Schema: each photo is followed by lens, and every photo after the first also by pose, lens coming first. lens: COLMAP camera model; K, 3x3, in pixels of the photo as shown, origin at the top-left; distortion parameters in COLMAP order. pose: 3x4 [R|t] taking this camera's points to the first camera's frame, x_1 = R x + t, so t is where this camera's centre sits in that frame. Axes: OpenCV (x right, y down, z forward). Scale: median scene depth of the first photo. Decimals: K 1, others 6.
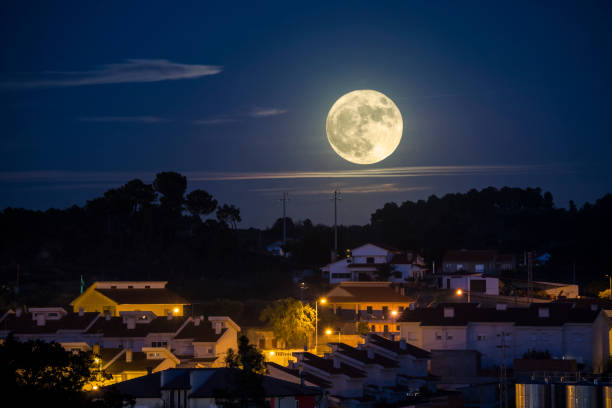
lens RADIAL K [[4154.6, 0, 318.3], [0, 4154.6, 164.3], [0, 0, 1]] dist [3.992609, 0.000000]
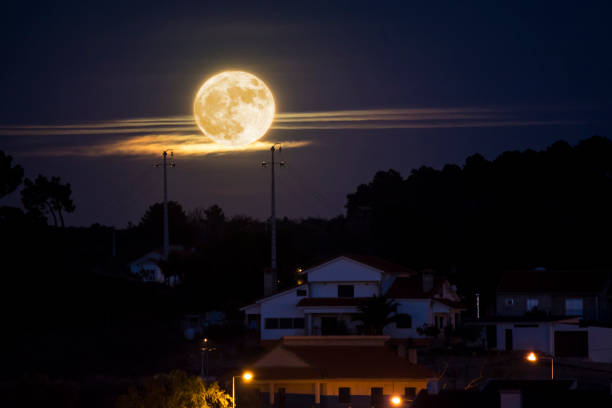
lens RADIAL K [[4154.6, 0, 294.0], [0, 4154.6, 174.4], [0, 0, 1]] dist [3.992609, 0.000000]
pose [[0.999666, -0.003640, 0.025587, -0.005691], [0.003472, 0.999972, 0.006622, 0.006389], [-0.025610, -0.006531, 0.999651, 0.518467]]
